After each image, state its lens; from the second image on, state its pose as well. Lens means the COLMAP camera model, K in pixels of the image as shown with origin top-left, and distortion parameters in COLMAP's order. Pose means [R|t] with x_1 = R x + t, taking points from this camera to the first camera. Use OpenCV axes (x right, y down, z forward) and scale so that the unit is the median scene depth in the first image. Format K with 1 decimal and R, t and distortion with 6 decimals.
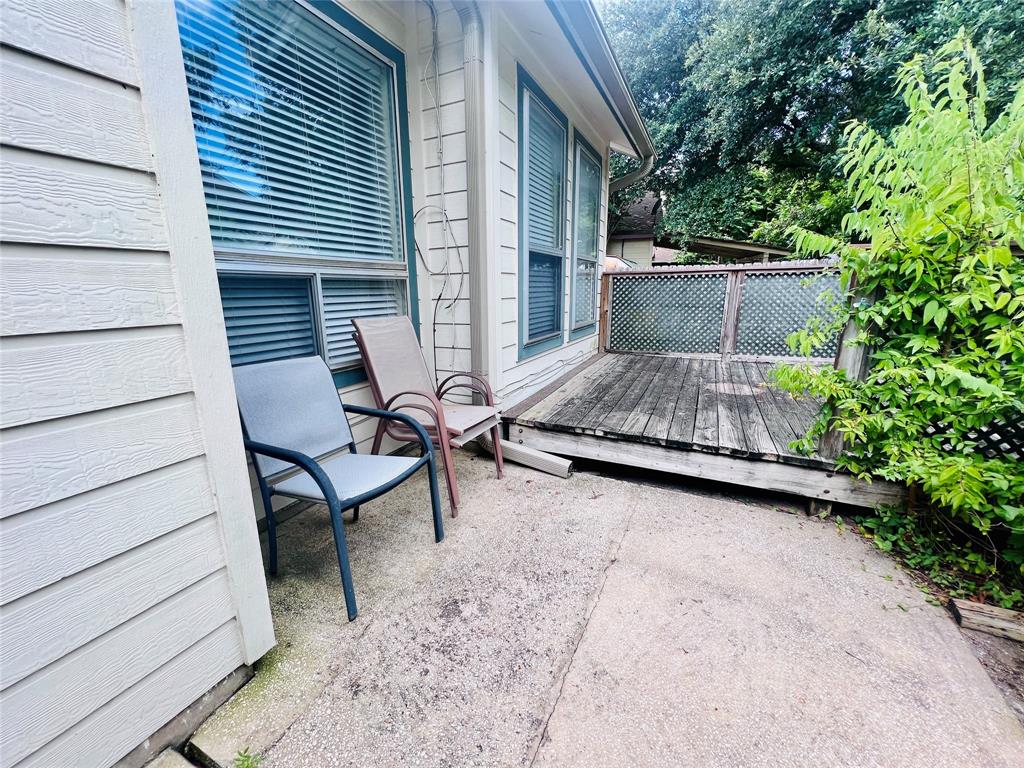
lens RADIAL K [[410.9, 0, 508.5], [0, 410.9, 382.7], [0, 0, 1]] dist [-0.000652, -0.000043]
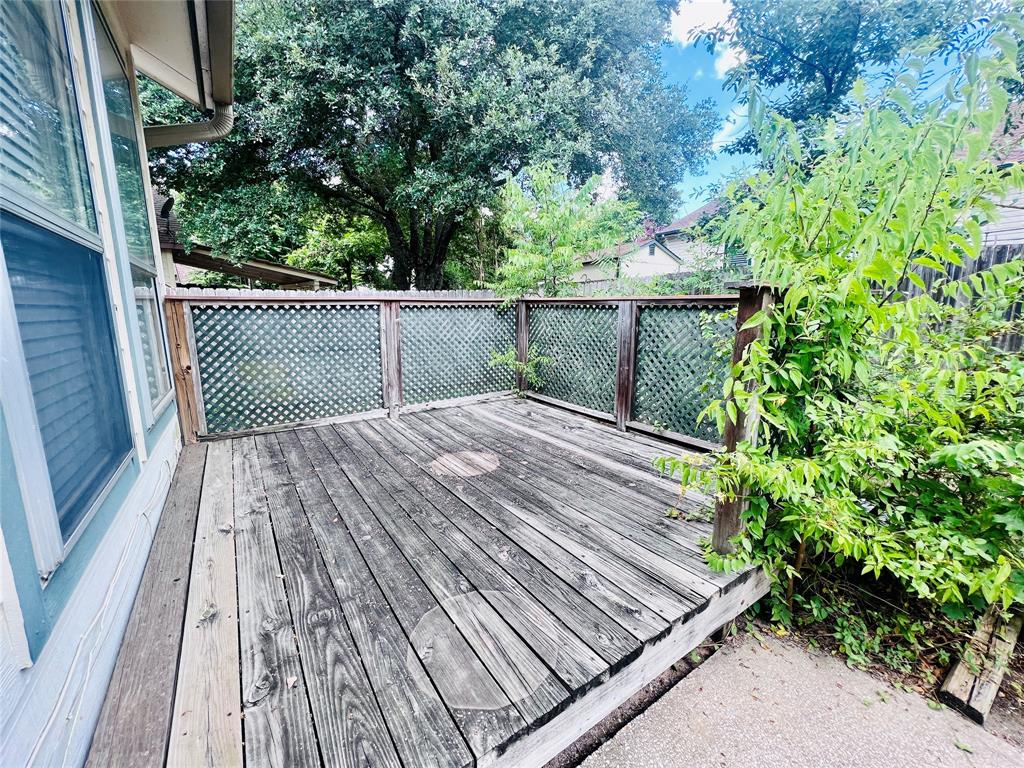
lens RADIAL K [[410.9, 0, 508.5], [0, 410.9, 382.7], [0, 0, 1]] dist [-0.000652, -0.000043]
pose [[0.502793, -0.140919, 0.852843, -0.013018], [0.191875, 0.980203, 0.048843, -0.122918], [-0.842842, 0.139081, 0.519878, 0.451425]]
